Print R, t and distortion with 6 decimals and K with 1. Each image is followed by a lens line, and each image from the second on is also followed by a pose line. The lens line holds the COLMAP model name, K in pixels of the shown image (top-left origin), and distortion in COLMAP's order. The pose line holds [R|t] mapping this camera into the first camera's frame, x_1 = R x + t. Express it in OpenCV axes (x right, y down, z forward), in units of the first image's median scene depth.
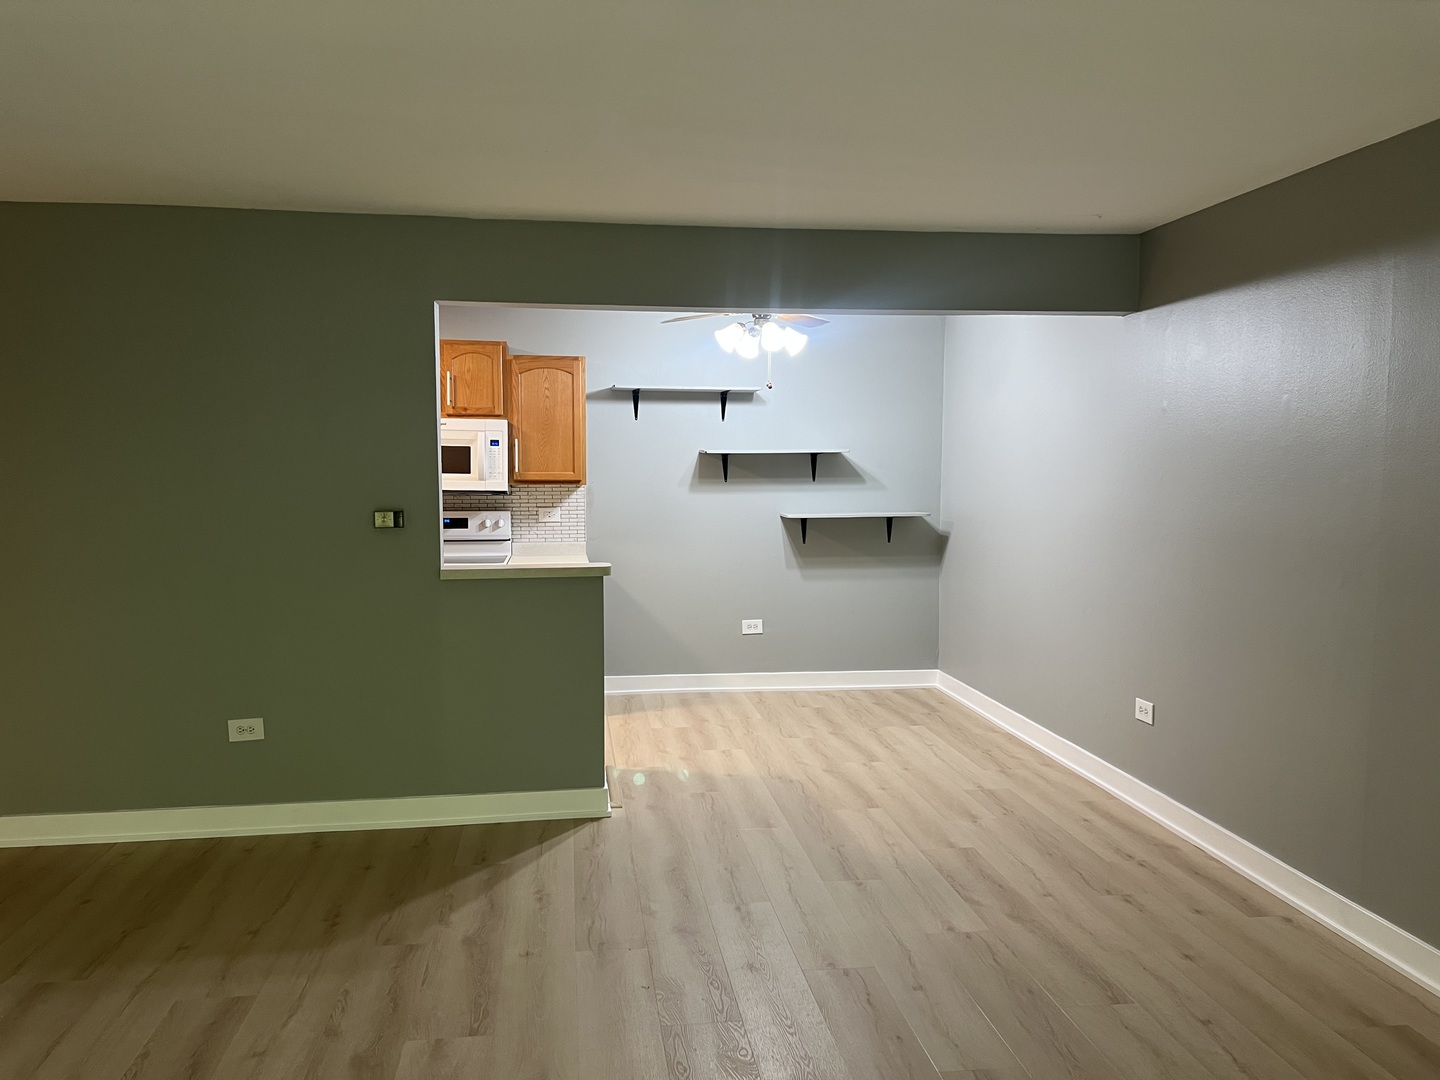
lens RADIAL K [[1099.5, 0, 720.0], [0, 1099.5, 540.0], [0, 0, 1]] dist [0.105618, -0.203773]
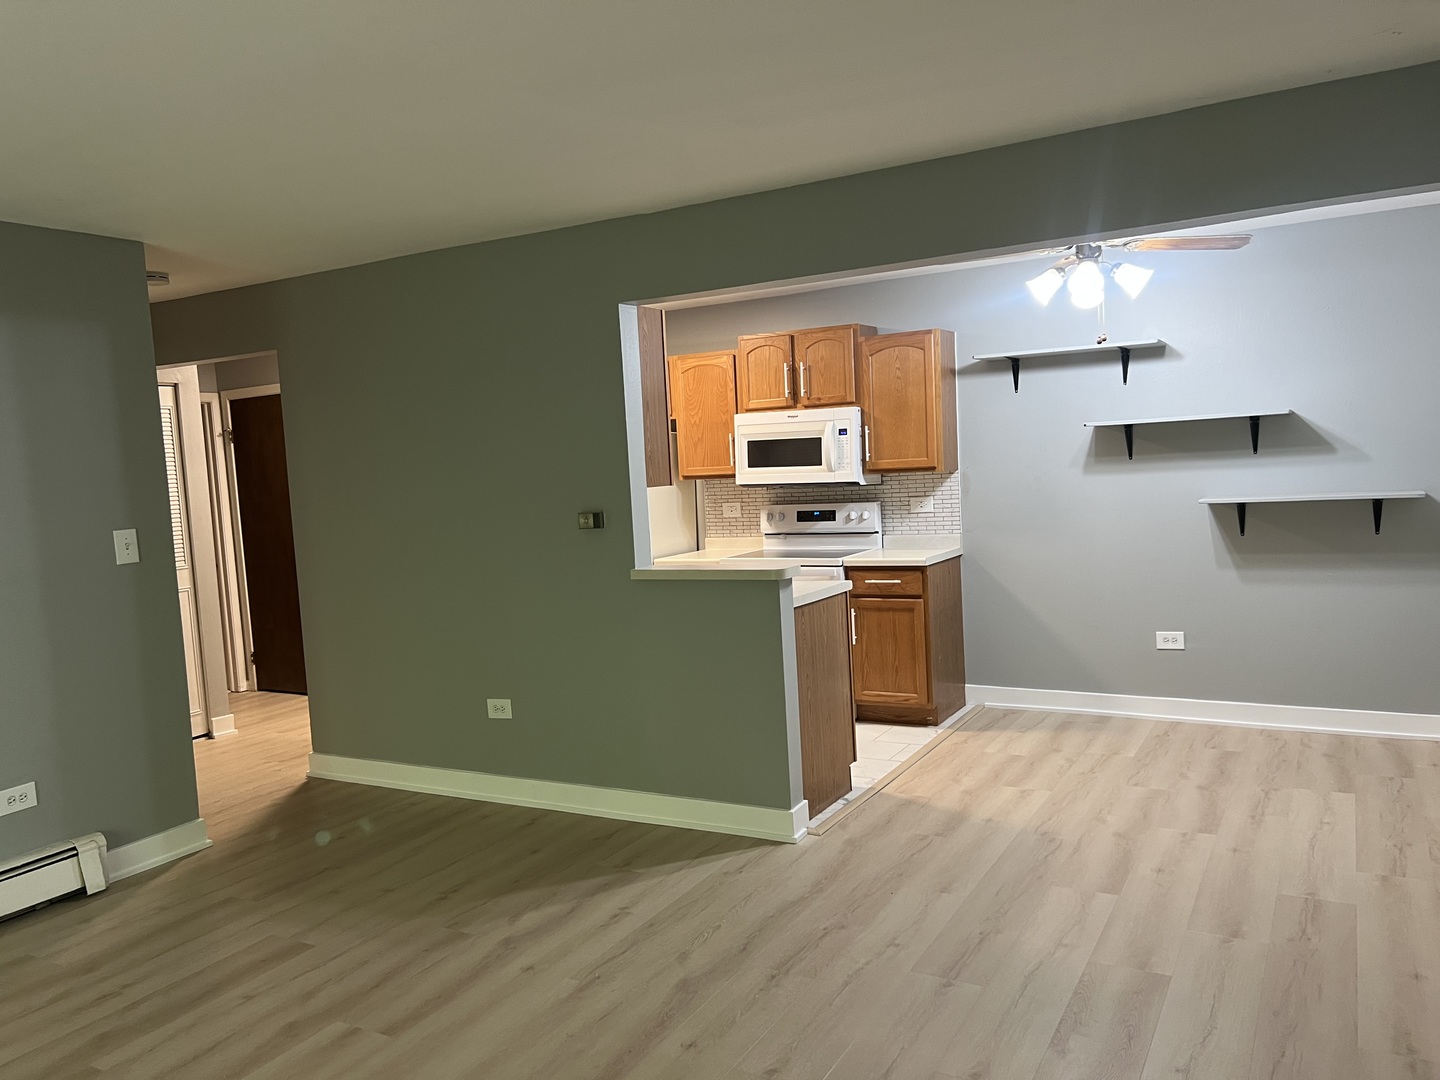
lens RADIAL K [[1108.2, 0, 698.7], [0, 1108.2, 537.5], [0, 0, 1]] dist [0.100658, -0.139267]
pose [[0.783734, 0.000943, -0.621095, 0.290598], [0.009928, 0.999852, 0.014046, -0.011119], [0.621017, -0.017174, 0.783609, 0.166146]]
